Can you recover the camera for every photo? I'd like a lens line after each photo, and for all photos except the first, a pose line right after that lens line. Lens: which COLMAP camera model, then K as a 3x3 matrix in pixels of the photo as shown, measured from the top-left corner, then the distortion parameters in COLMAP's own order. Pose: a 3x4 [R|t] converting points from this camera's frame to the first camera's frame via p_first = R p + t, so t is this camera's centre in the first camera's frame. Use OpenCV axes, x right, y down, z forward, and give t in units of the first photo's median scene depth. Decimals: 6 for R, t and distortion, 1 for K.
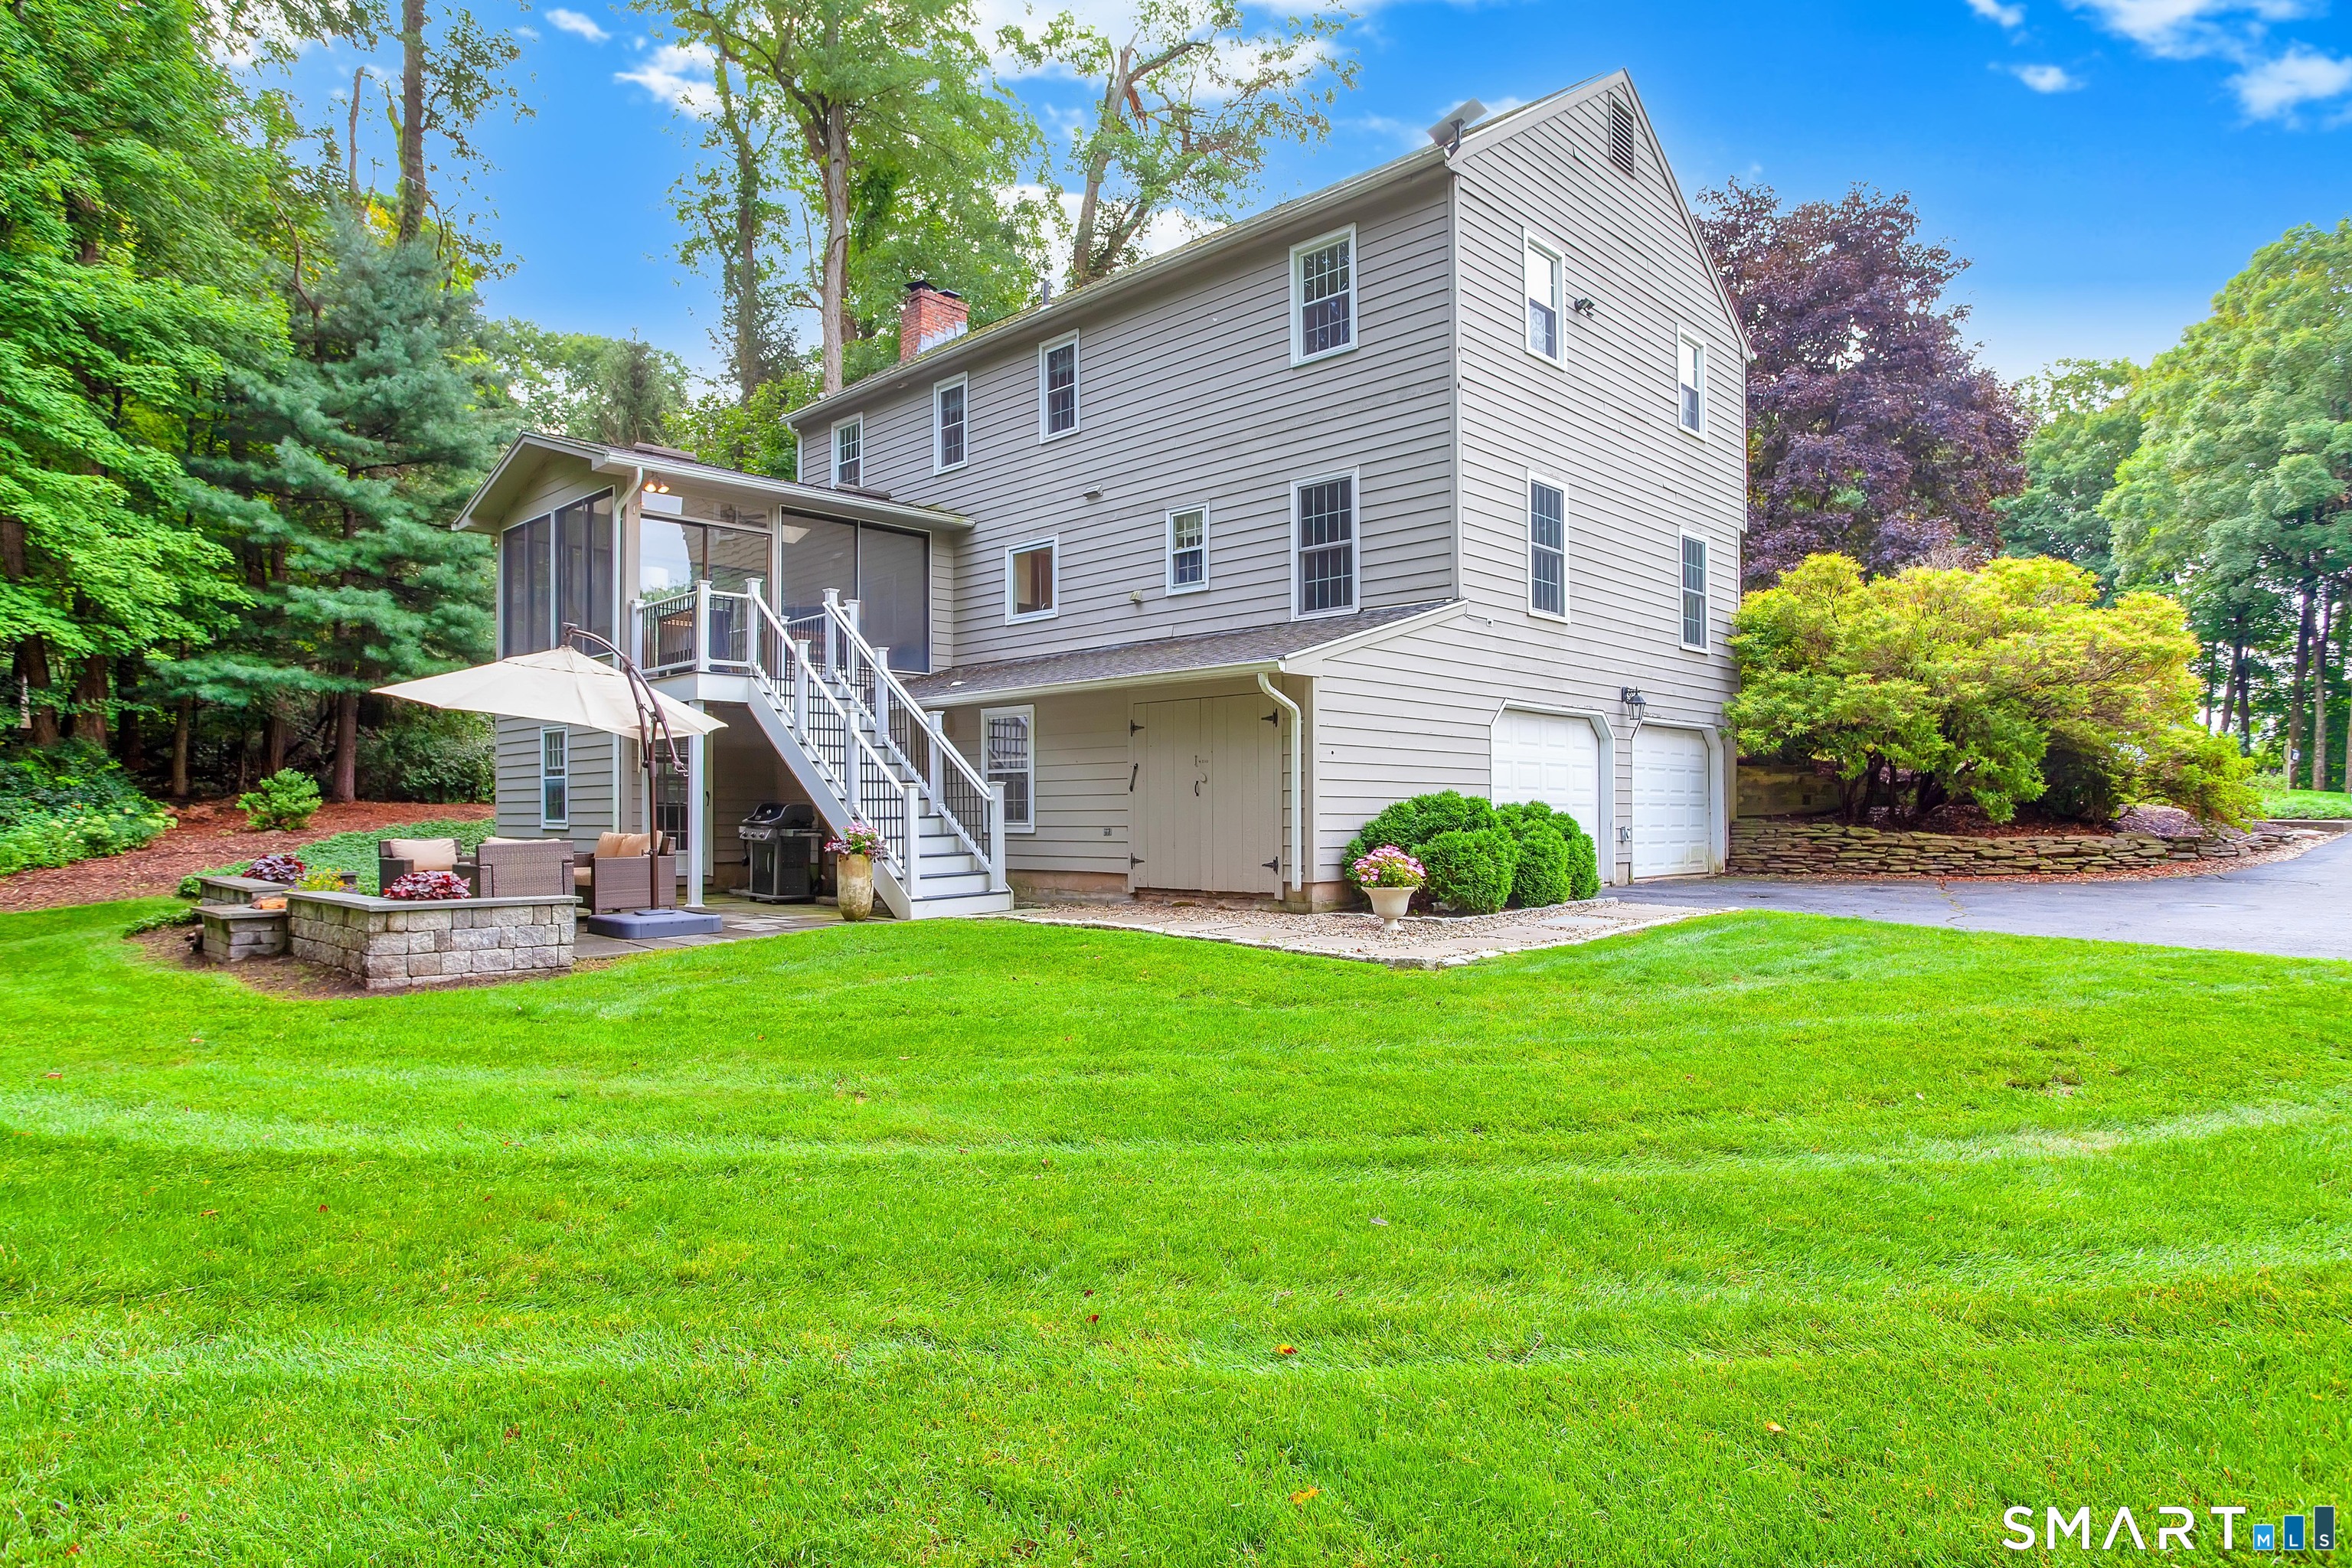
lens RADIAL K [[1355.3, 0, 1172.1], [0, 1355.3, 826.3], [0, 0, 1]] dist [-0.051211, 0.026583]
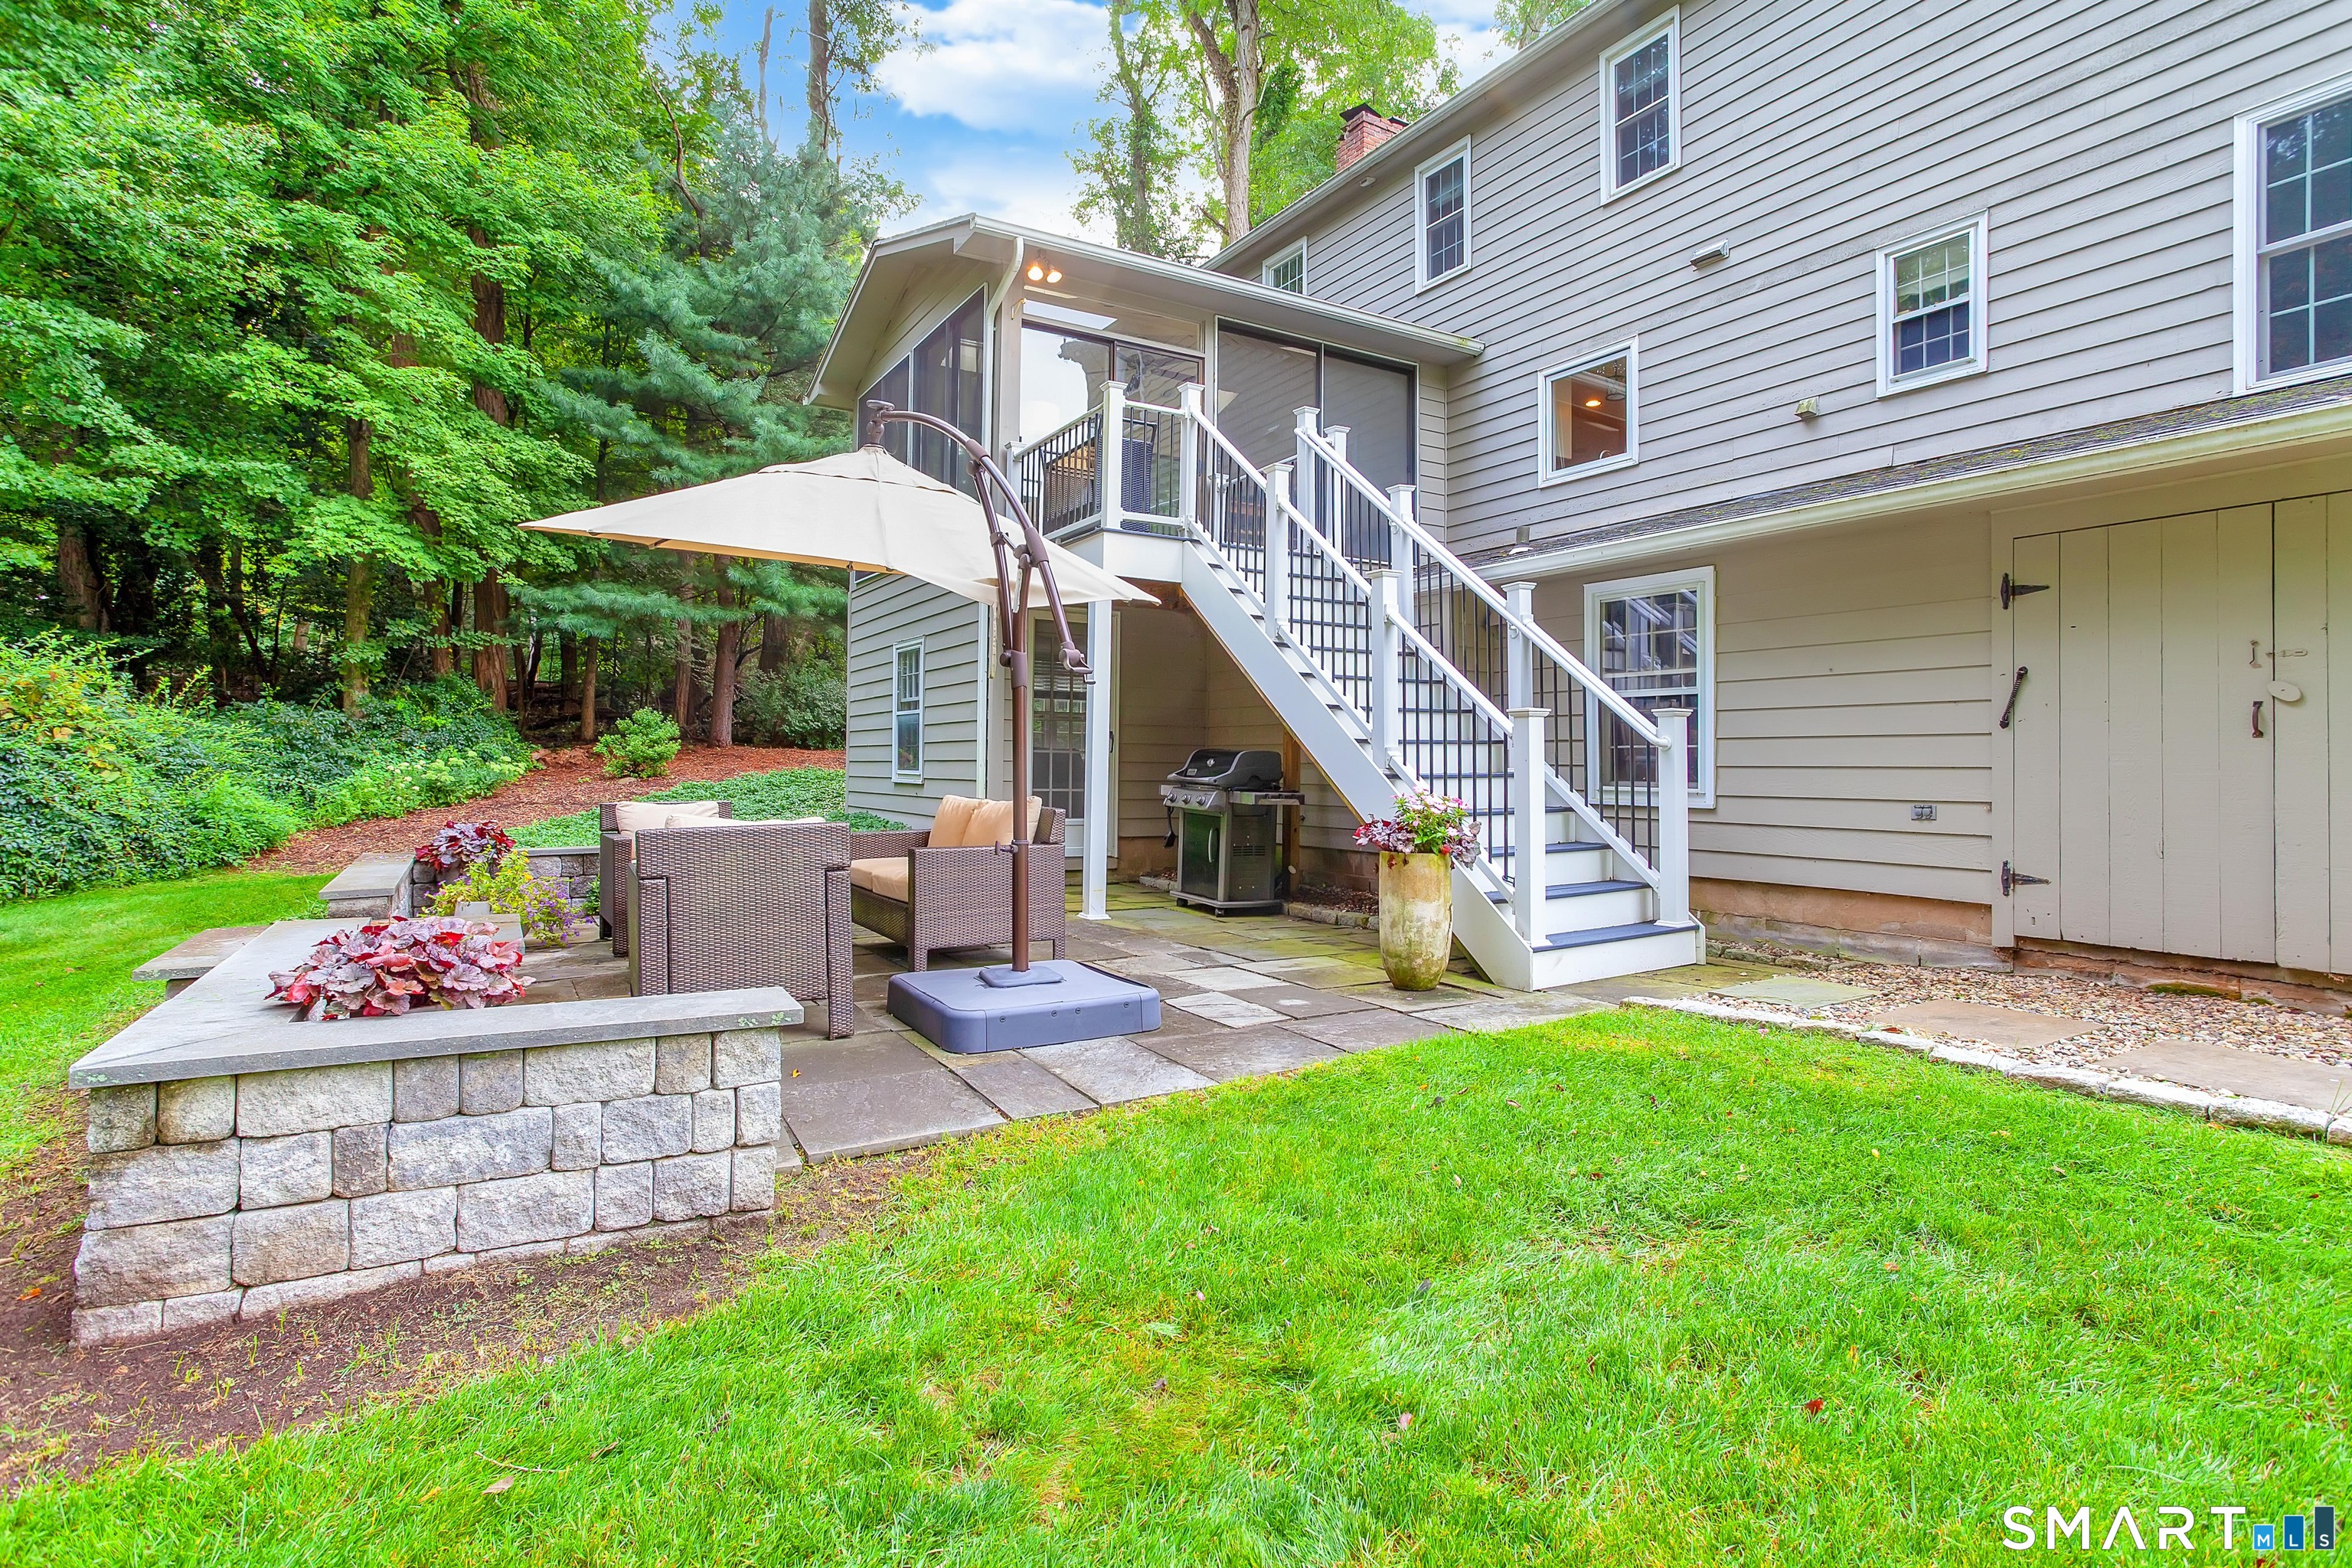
lens RADIAL K [[1147.7, 0, 1176.0], [0, 1147.7, 784.0], [0, 0, 1]] dist [-0.045280, 0.000527]
pose [[0.966788, 0.015142, -0.255130, -0.154259], [-0.013486, 0.999875, 0.008239, -0.004436], [0.255223, -0.004525, 0.966872, 0.418507]]
